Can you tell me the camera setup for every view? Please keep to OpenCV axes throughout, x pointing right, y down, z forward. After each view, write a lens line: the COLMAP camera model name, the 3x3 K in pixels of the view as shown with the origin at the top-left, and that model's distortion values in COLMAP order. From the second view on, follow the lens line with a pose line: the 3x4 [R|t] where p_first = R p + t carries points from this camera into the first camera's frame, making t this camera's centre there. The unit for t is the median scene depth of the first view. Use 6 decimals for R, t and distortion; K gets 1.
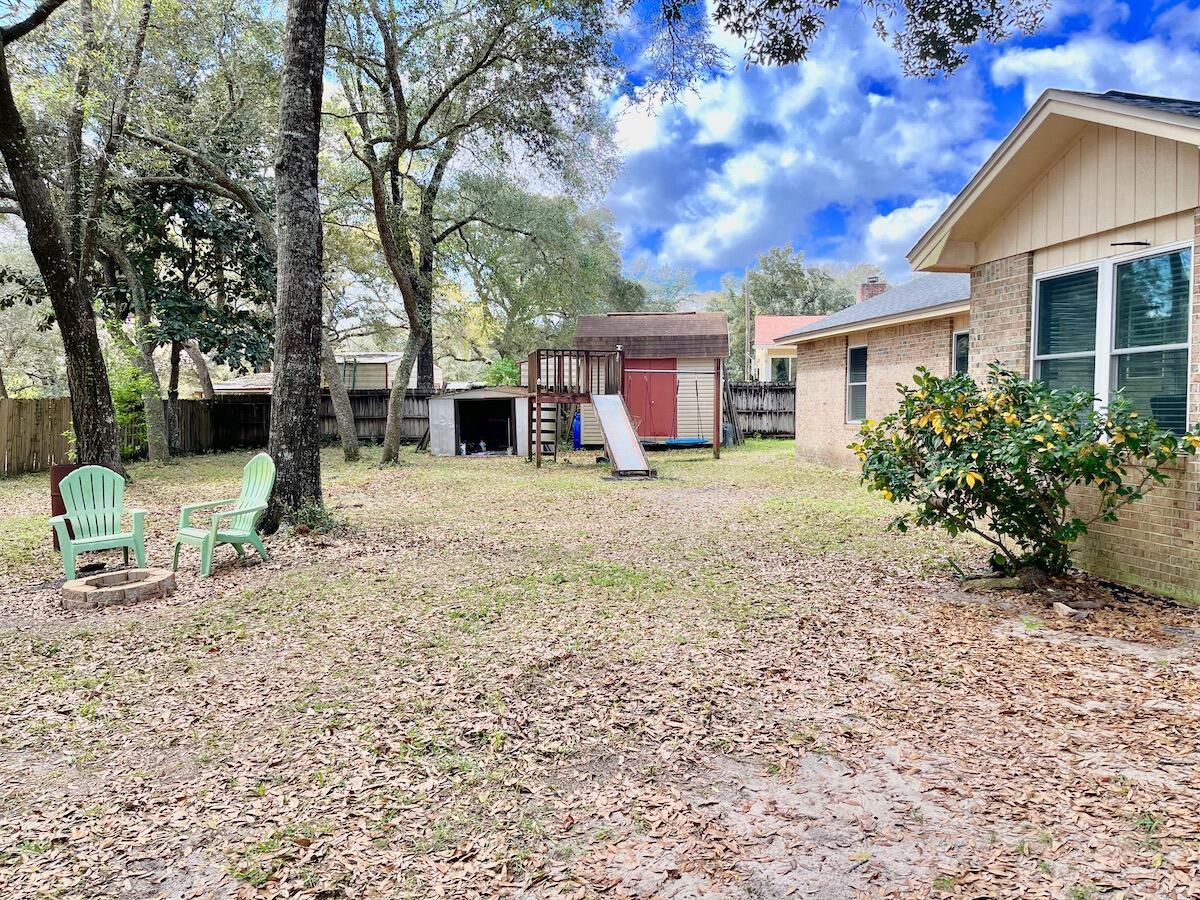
lens RADIAL K [[907.6, 0, 600.0], [0, 907.6, 450.0], [0, 0, 1]] dist [0.071485, 0.001059]
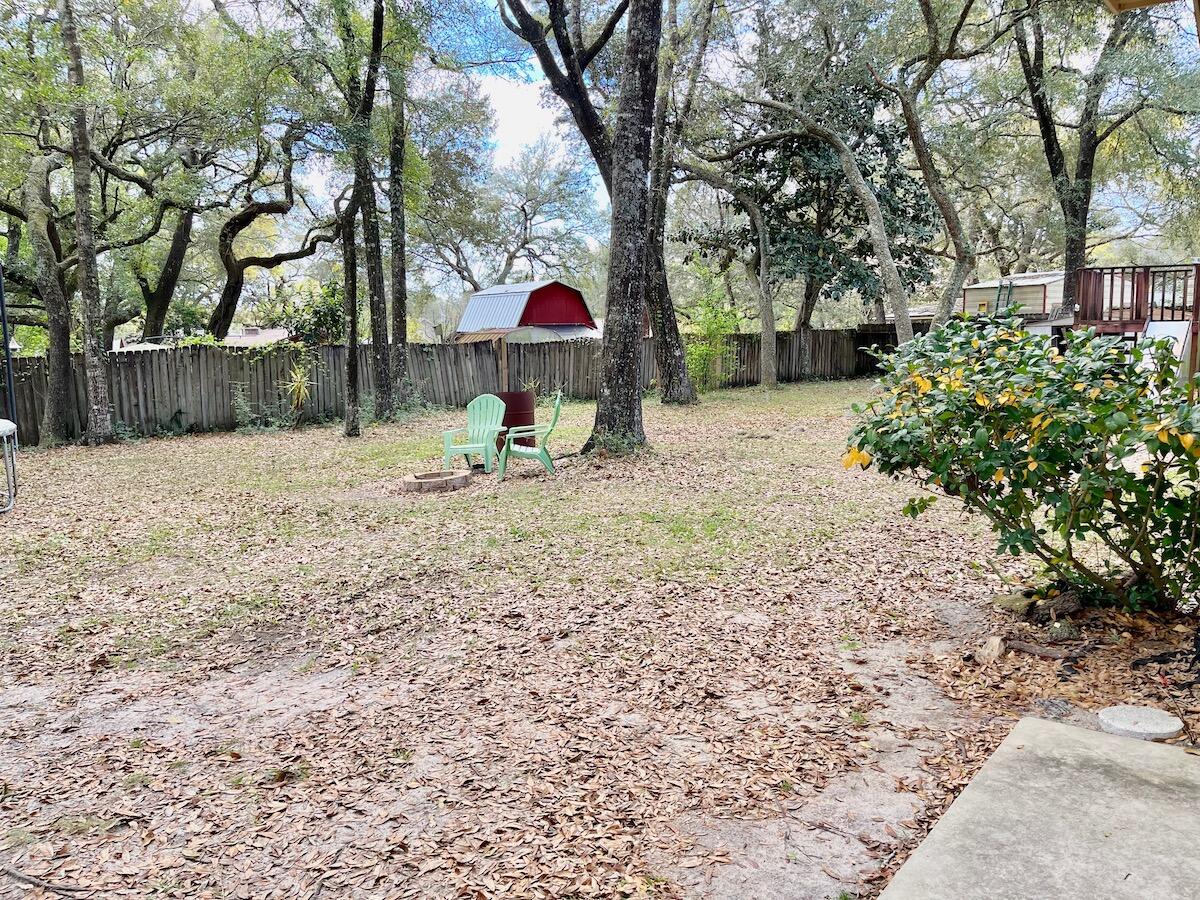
lens RADIAL K [[895.3, 0, 600.0], [0, 895.3, 450.0], [0, 0, 1]] dist [0.065572, -0.086941]
pose [[0.671291, 0.084677, -0.736341, 0.301540], [-0.019470, 0.995124, 0.096687, -0.017779], [0.740938, -0.050569, 0.669667, 0.110378]]
